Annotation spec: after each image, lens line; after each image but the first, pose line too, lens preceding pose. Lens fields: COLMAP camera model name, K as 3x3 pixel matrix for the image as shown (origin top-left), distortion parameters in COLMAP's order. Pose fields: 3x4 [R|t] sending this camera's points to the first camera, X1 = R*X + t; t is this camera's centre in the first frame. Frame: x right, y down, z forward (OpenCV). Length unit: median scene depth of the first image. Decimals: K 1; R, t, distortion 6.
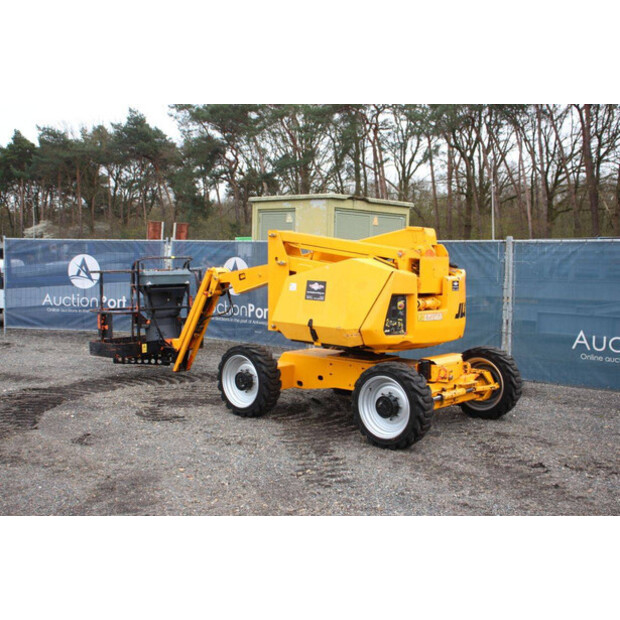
lens RADIAL K [[743.5, 0, 310.7], [0, 743.5, 318.1], [0, 0, 1]] dist [-0.000488, 0.066009]
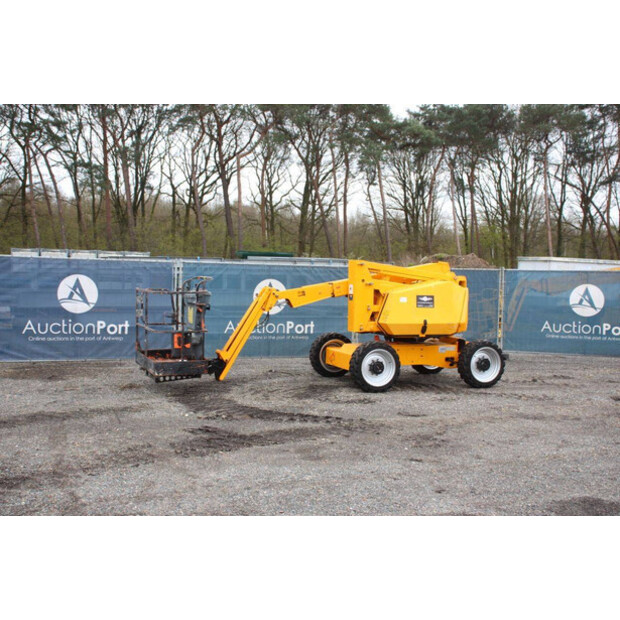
lens RADIAL K [[743.5, 0, 310.7], [0, 743.5, 318.1], [0, 0, 1]] dist [-0.000488, 0.066009]
pose [[0.448802, -0.052681, 0.892077, -1.207589], [0.059309, 0.997816, 0.029088, -0.049779], [-0.891661, 0.039854, 0.450946, 0.404578]]
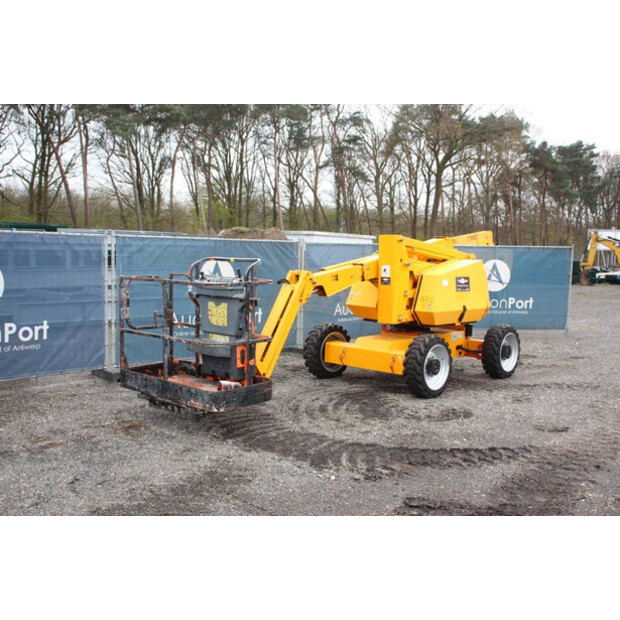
lens RADIAL K [[665.5, 0, 310.0], [0, 665.5, 310.0], [0, 0, 1]] dist [-0.048956, 0.008875]
pose [[0.020737, -0.096787, 0.995089, -0.957692], [0.067731, 0.993153, 0.095187, -0.098882], [-0.997488, 0.065424, 0.027151, 0.995239]]
